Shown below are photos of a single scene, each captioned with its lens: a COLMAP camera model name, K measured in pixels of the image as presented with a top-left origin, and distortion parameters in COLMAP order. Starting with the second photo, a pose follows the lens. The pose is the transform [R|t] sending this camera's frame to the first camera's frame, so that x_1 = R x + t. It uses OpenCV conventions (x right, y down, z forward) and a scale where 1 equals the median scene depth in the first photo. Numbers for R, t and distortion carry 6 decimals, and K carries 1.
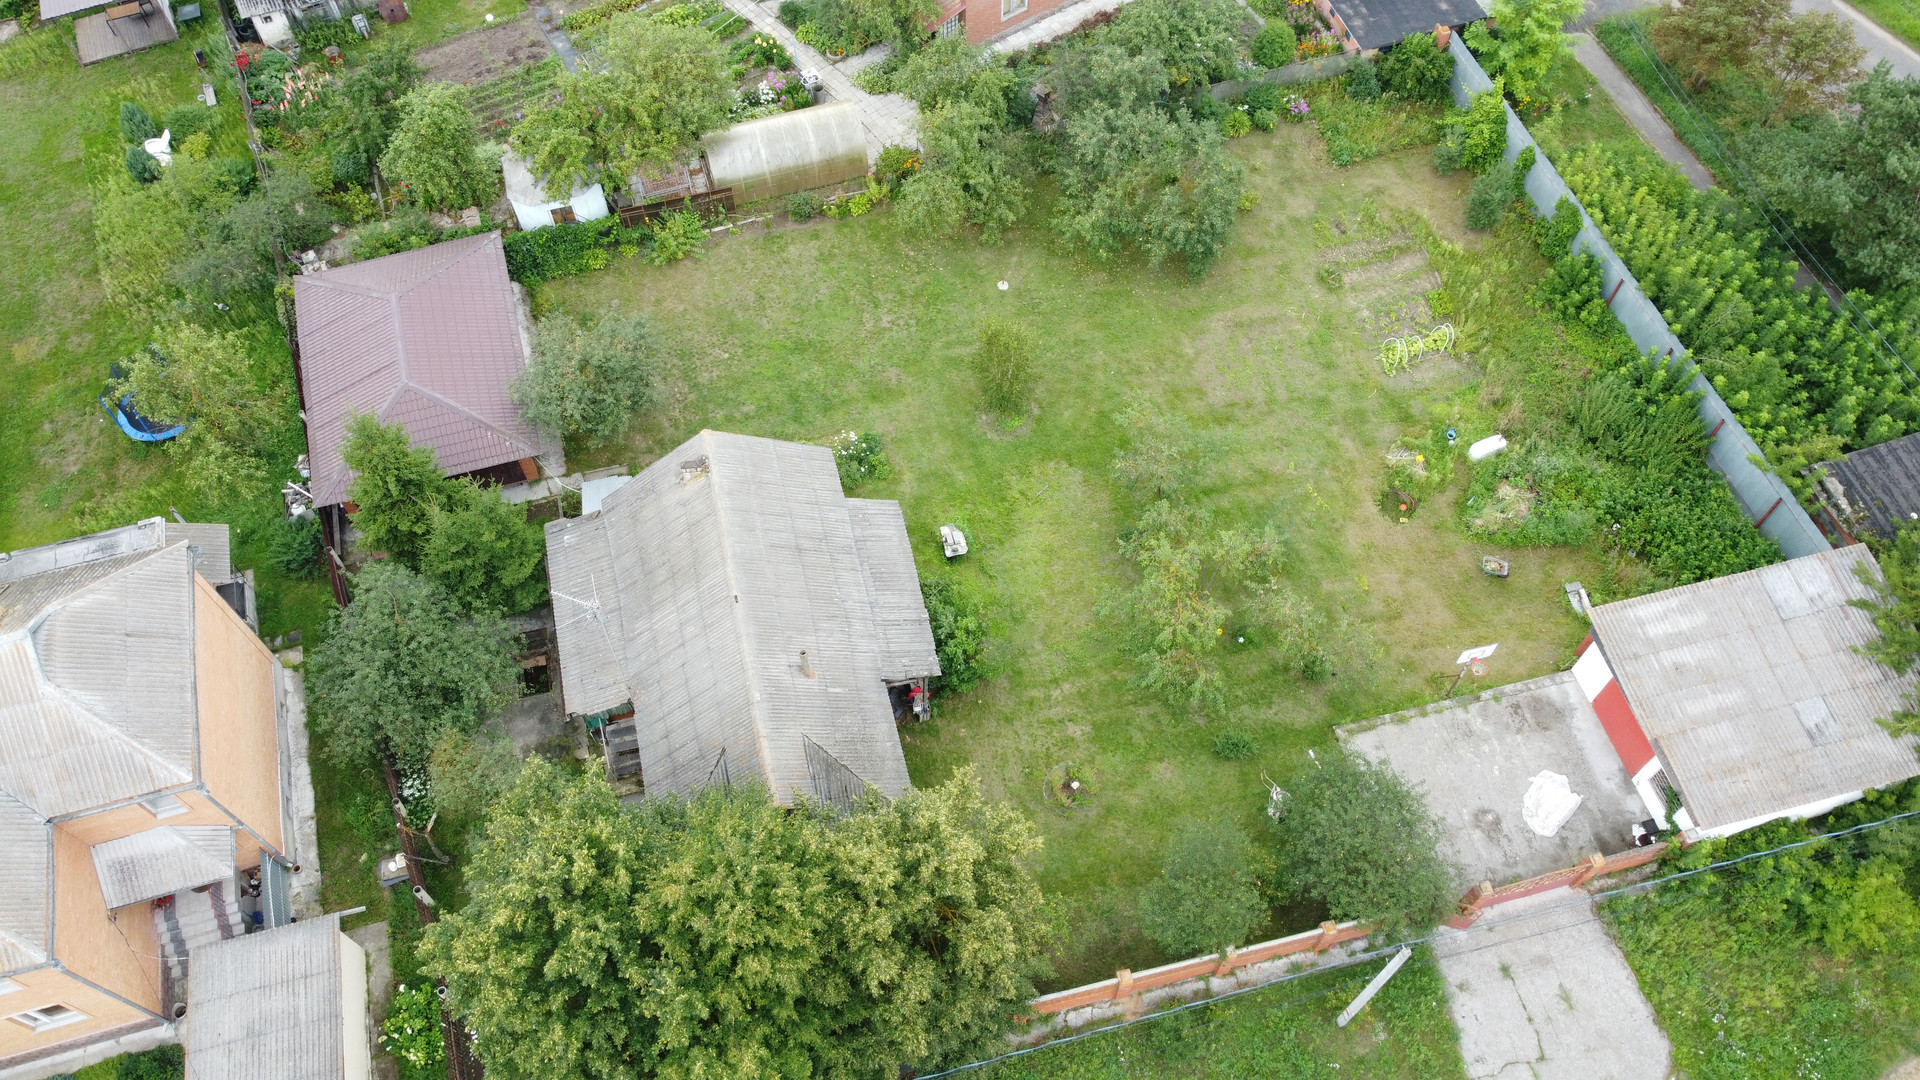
lens RADIAL K [[1413.3, 0, 969.9], [0, 1413.3, 541.7], [0, 0, 1]] dist [-0.003212, -0.001342]
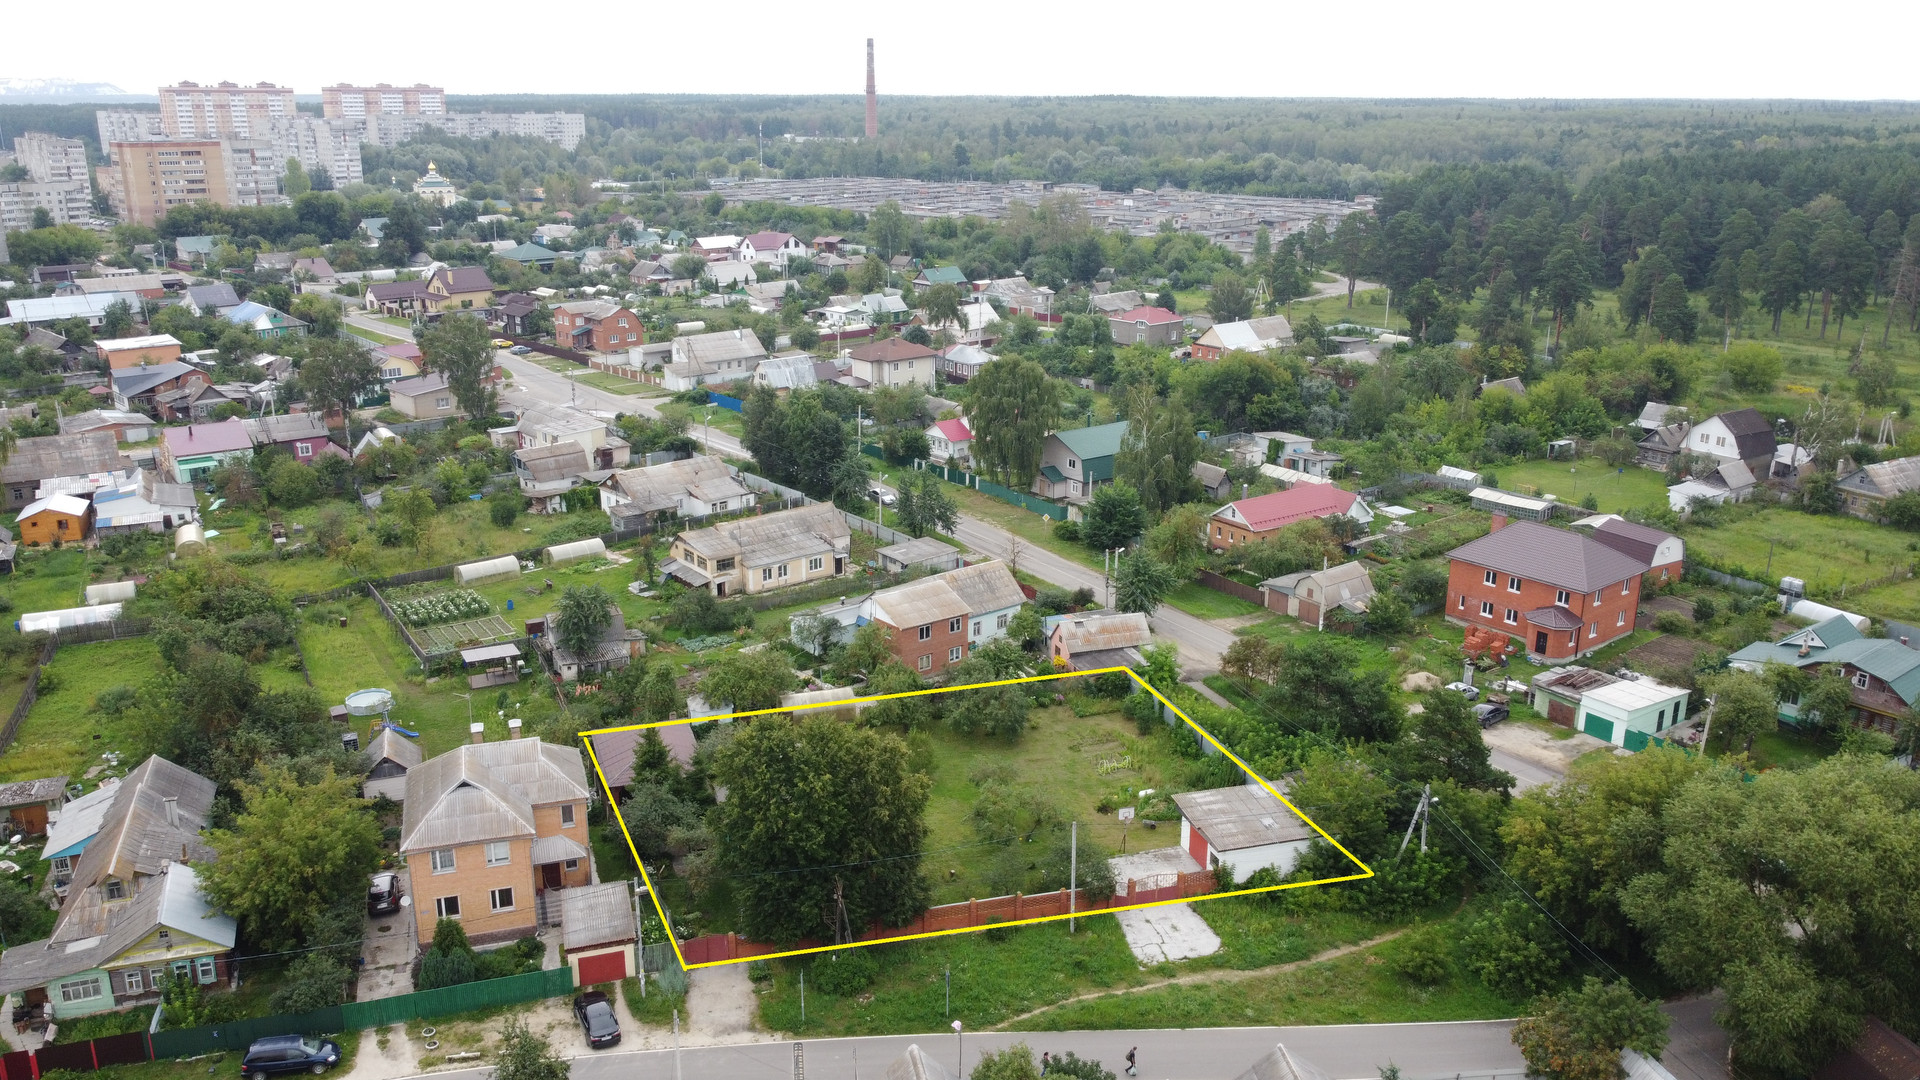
lens RADIAL K [[1413.3, 0, 969.9], [0, 1413.3, 541.7], [0, 0, 1]] dist [-0.003212, -0.001342]
pose [[0.998765, 0.000230, 0.049677, -0.005544], [0.033266, 0.739568, -0.672259, 0.945447], [-0.036894, 0.673081, 0.738648, -0.719866]]
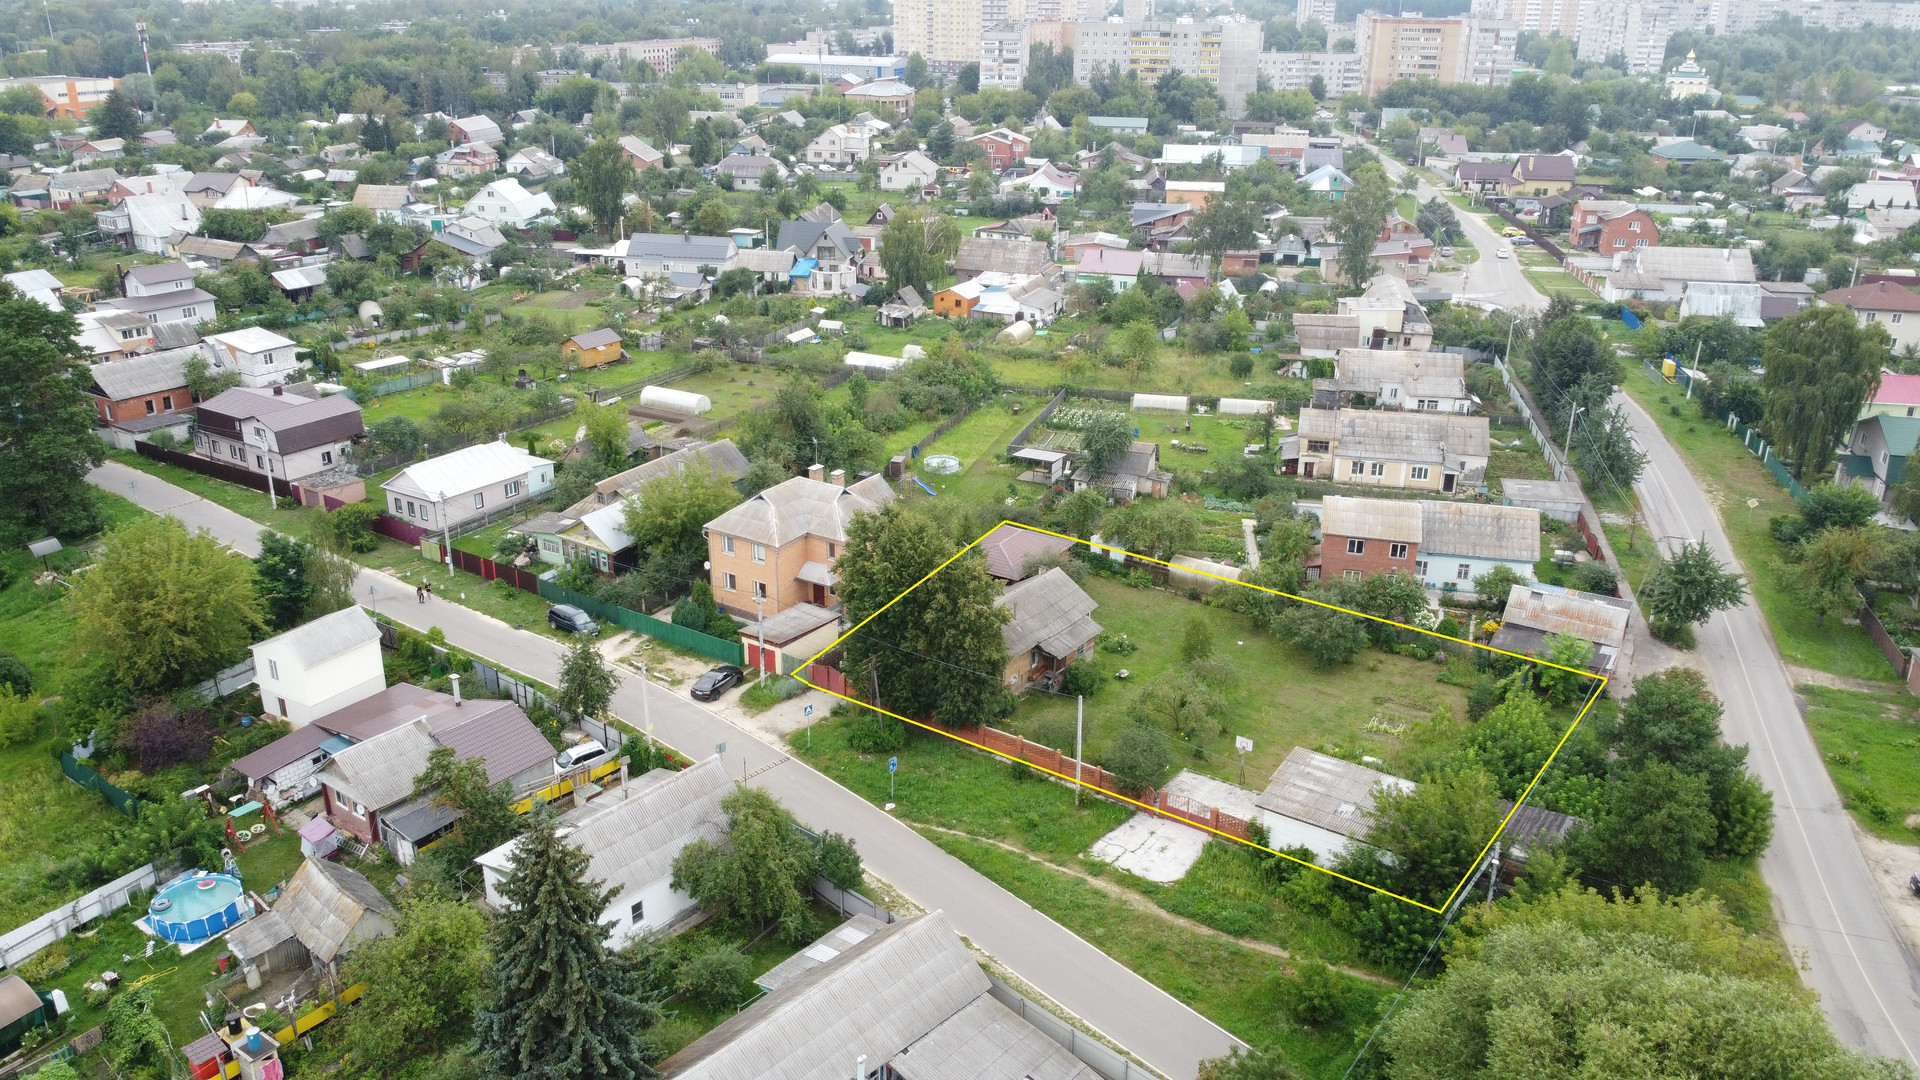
lens RADIAL K [[1413.3, 0, 969.9], [0, 1413.3, 541.7], [0, 0, 1]] dist [-0.003212, -0.001342]
pose [[0.675402, 0.291740, -0.677288, 1.078104], [-0.645182, 0.678585, -0.351088, 0.654723], [0.357171, 0.674100, 0.646543, -0.545214]]
